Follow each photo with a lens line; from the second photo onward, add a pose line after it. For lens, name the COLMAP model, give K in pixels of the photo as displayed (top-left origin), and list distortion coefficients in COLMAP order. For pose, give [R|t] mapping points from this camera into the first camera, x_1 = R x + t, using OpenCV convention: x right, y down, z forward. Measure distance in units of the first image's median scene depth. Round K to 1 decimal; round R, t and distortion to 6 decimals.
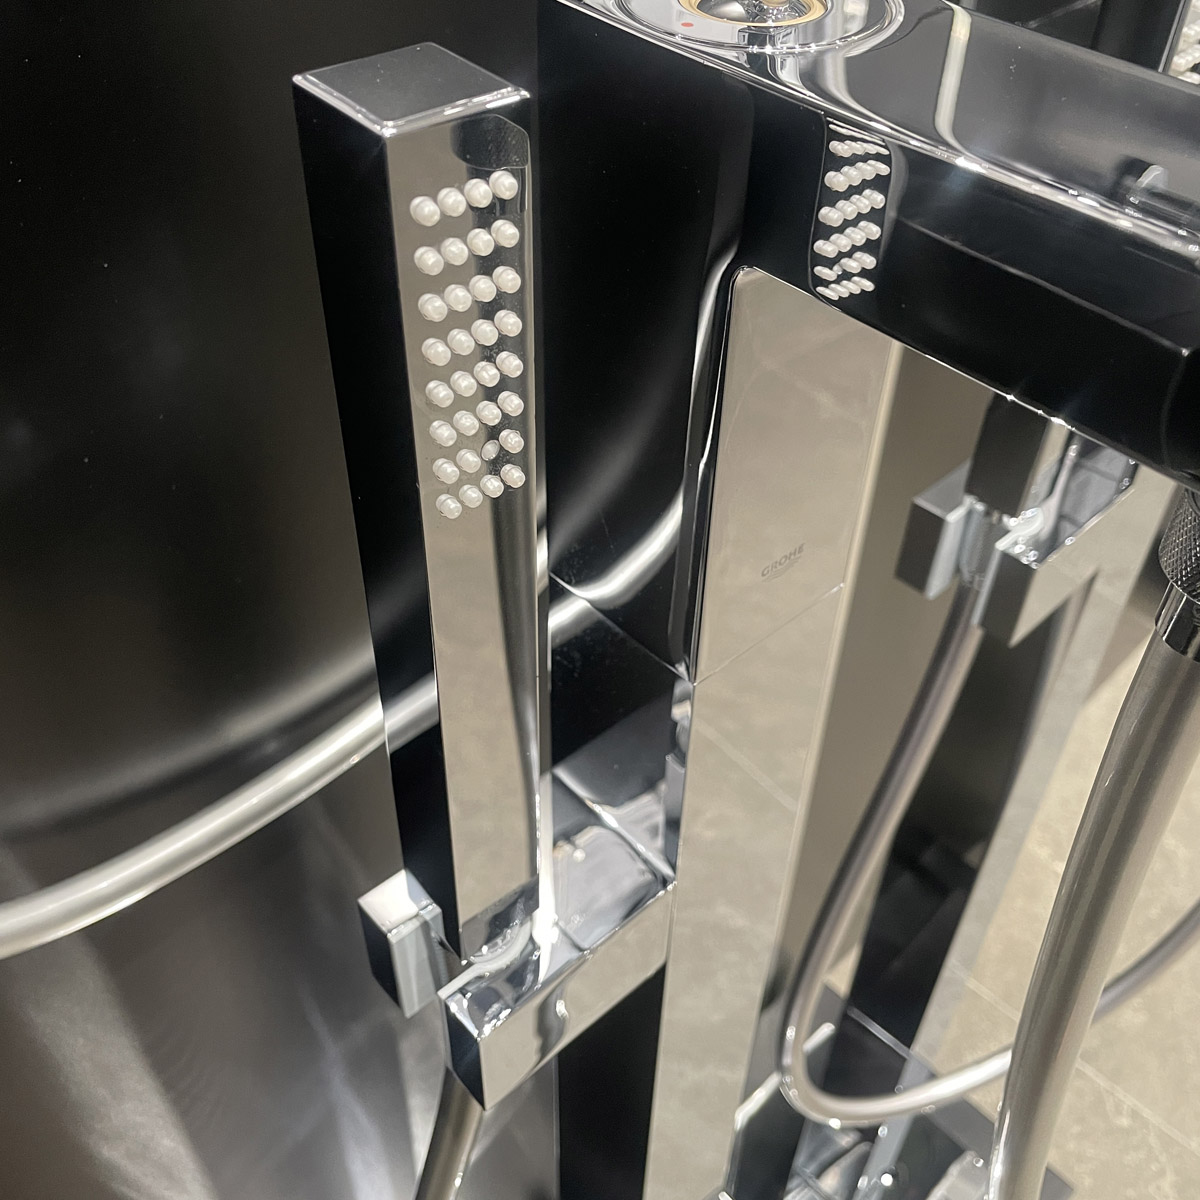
lens RADIAL K [[1254.1, 0, 603.5], [0, 1254.1, 577.5], [0, 0, 1]] dist [-0.003884, -0.025968]
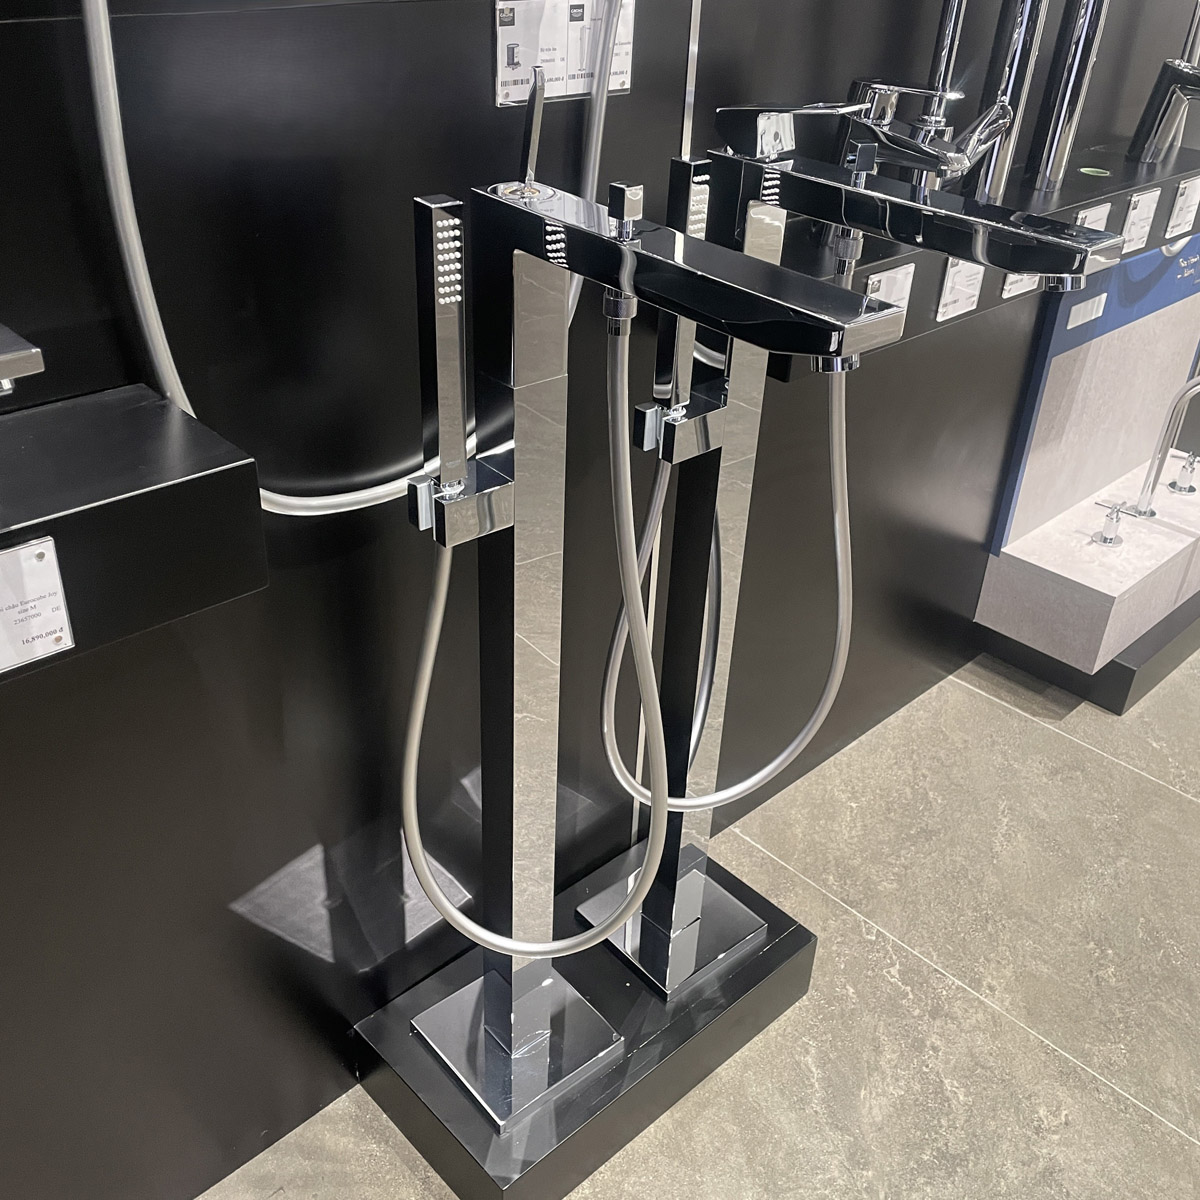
lens RADIAL K [[1229.5, 0, 598.6], [0, 1229.5, 625.7], [0, 0, 1]] dist [0.038392, -0.059414]
pose [[0.999410, 0.031392, -0.013927, 0.102092], [-0.033254, 0.985879, -0.164124, 0.348366], [0.008578, 0.164490, 0.986341, -0.597956]]
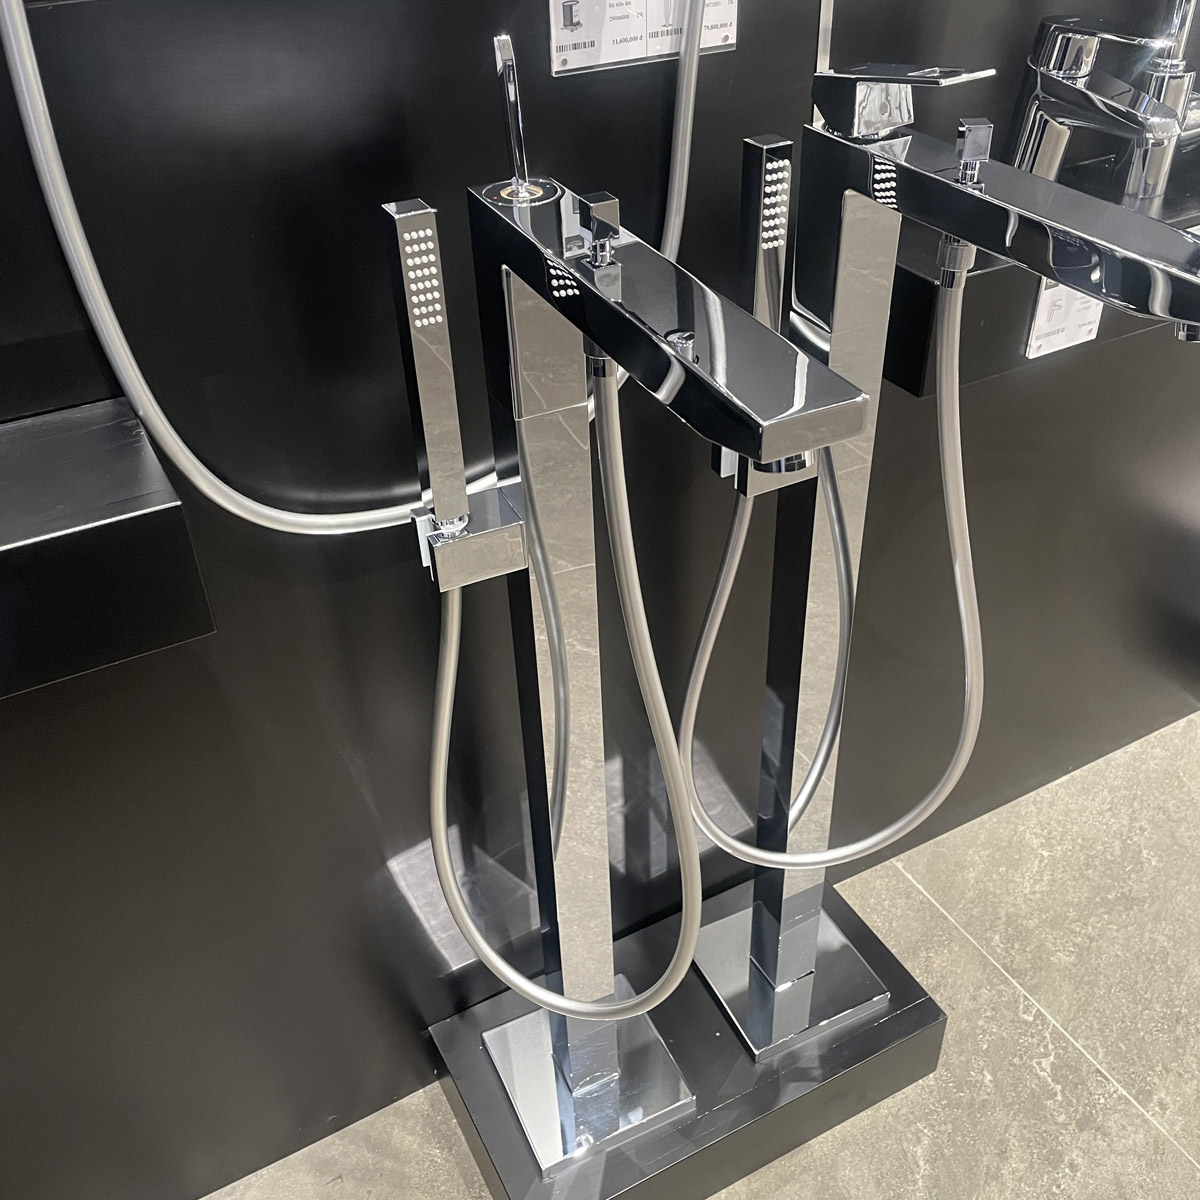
lens RADIAL K [[1229.5, 0, 598.6], [0, 1229.5, 625.7], [0, 0, 1]] dist [0.038392, -0.059414]
pose [[0.954877, 0.132085, -0.266014, 0.300629], [-0.154590, 0.985810, -0.065422, 0.199184], [0.253598, 0.103593, 0.961747, -0.456772]]
